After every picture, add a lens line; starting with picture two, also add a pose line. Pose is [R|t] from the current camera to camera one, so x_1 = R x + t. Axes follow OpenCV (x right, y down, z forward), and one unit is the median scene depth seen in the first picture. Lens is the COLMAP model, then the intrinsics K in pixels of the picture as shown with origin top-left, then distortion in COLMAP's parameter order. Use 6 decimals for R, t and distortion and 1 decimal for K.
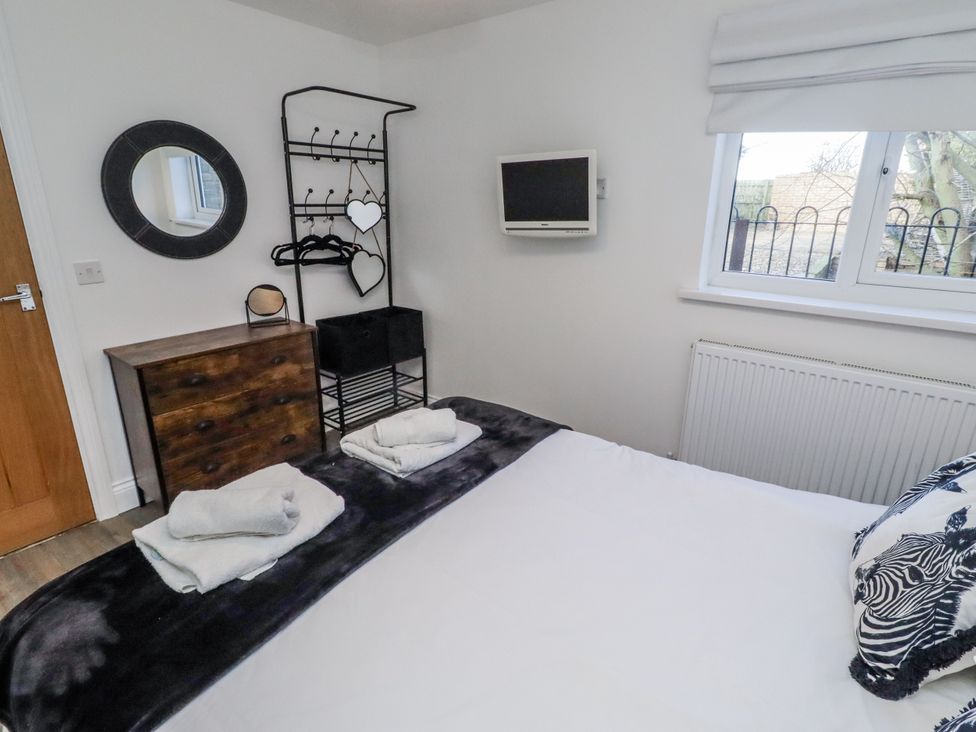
lens RADIAL K [[506.1, 0, 496.0], [0, 506.1, 349.7], [0, 0, 1]] dist [0.001226, -0.001265]
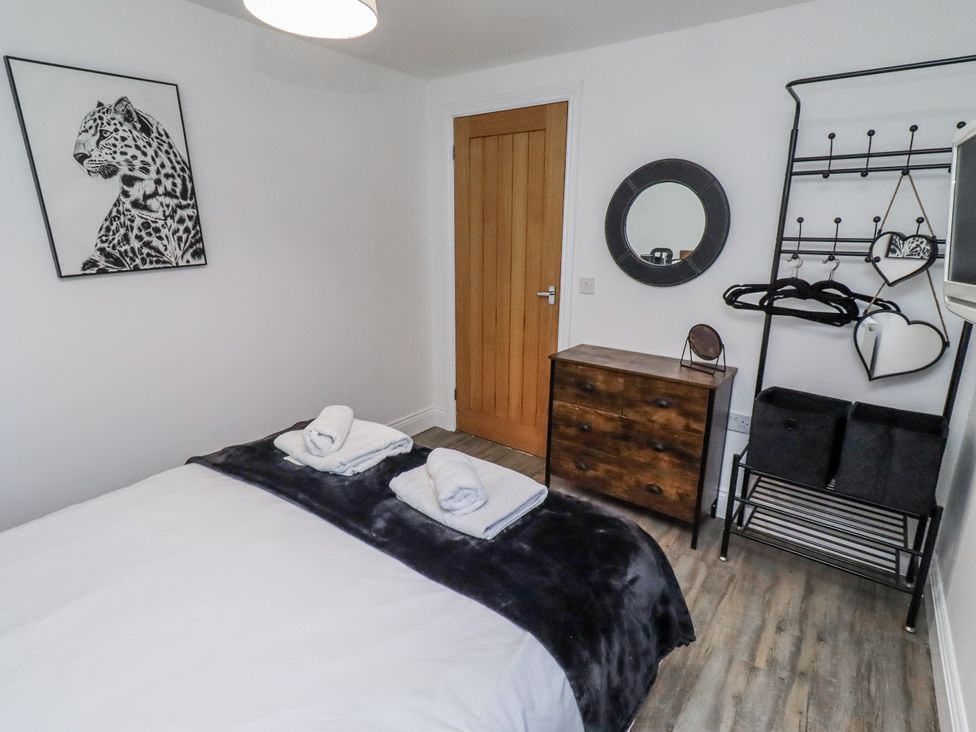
lens RADIAL K [[506.1, 0, 496.0], [0, 506.1, 349.7], [0, 0, 1]] dist [0.001226, -0.001265]
pose [[0.021119, 0.224053, -0.974348, 0.416188], [-0.294111, 0.932834, 0.208132, -0.163812], [0.955538, 0.282171, 0.085597, 0.579264]]
